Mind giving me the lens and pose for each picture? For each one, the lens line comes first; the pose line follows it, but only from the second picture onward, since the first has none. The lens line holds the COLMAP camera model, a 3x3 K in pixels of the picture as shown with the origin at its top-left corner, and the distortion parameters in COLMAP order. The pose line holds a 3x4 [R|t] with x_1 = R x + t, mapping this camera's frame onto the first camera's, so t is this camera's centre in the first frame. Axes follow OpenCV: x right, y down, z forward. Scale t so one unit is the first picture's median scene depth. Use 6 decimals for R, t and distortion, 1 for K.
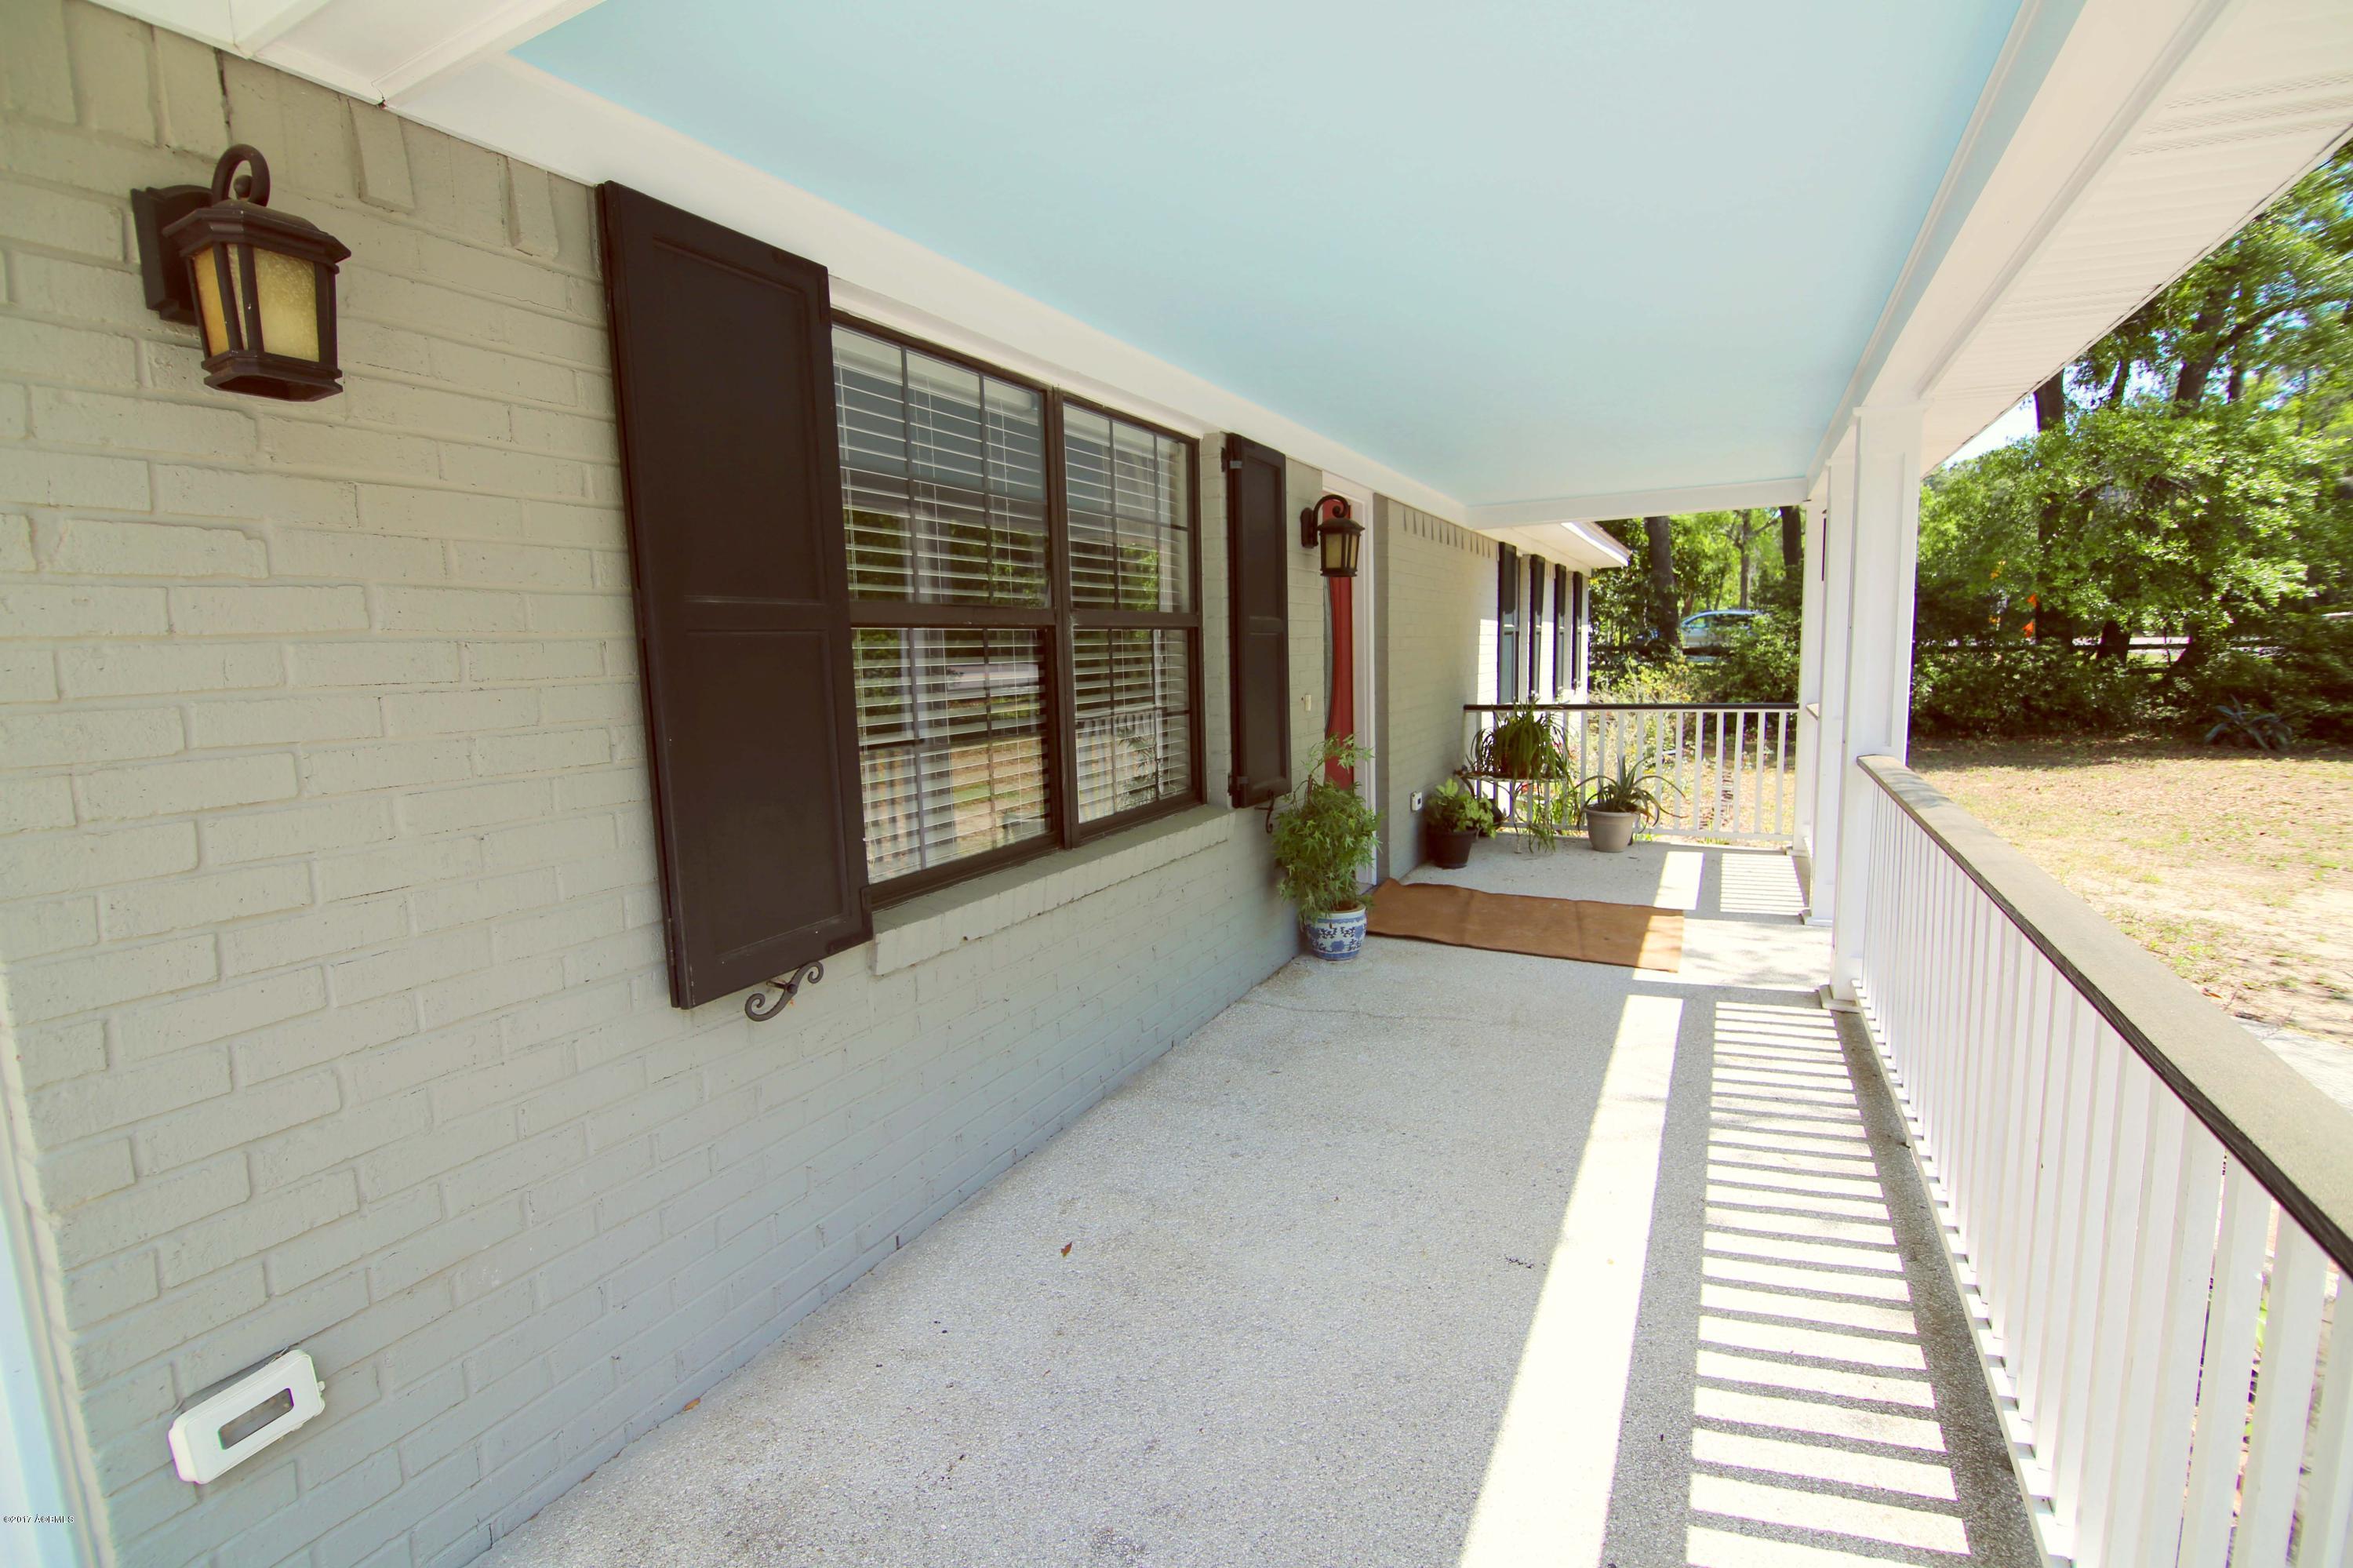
lens RADIAL K [[1069.3, 0, 1169.5], [0, 1069.3, 782.0], [0, 0, 1]] dist [-0.015369, -0.000858]
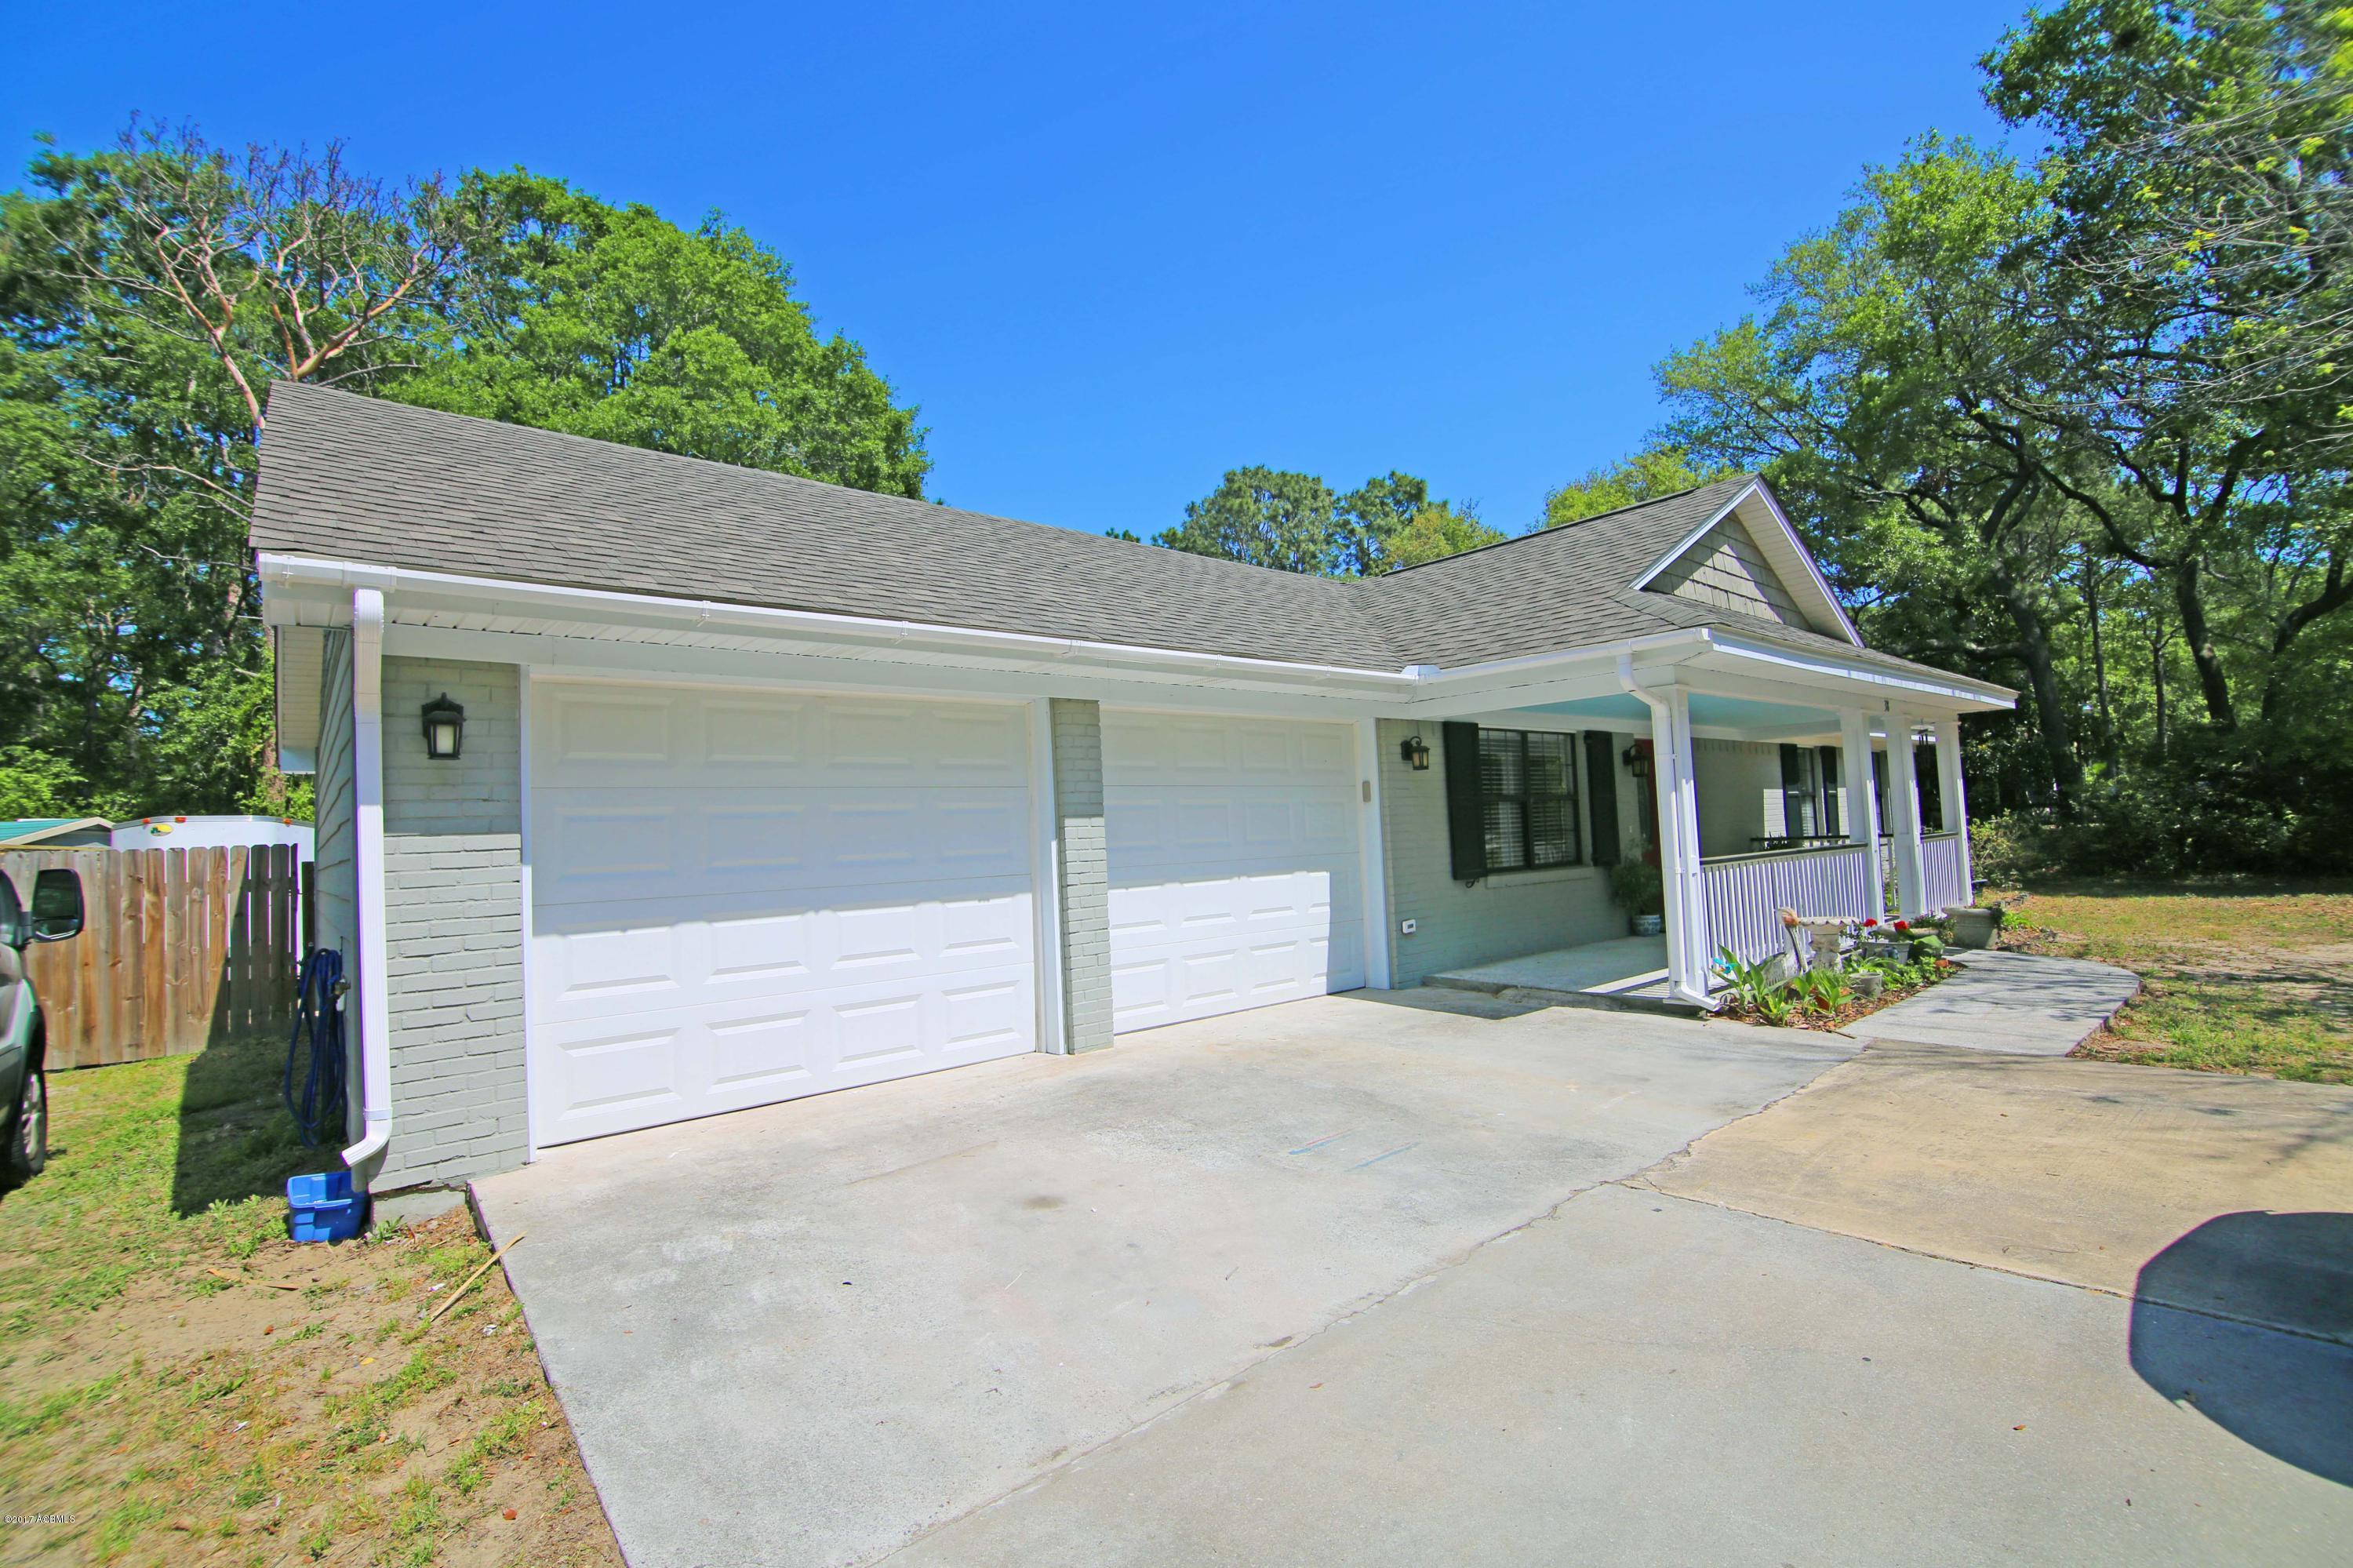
lens RADIAL K [[1069.3, 0, 1171.3], [0, 1069.3, 776.0], [0, 0, 1]] dist [-0.015369, -0.000858]
pose [[0.929397, -0.029593, -0.367893, 0.072267], [-0.031016, 0.986993, -0.157746, 0.278715], [0.367776, 0.158019, 0.916390, -2.036340]]
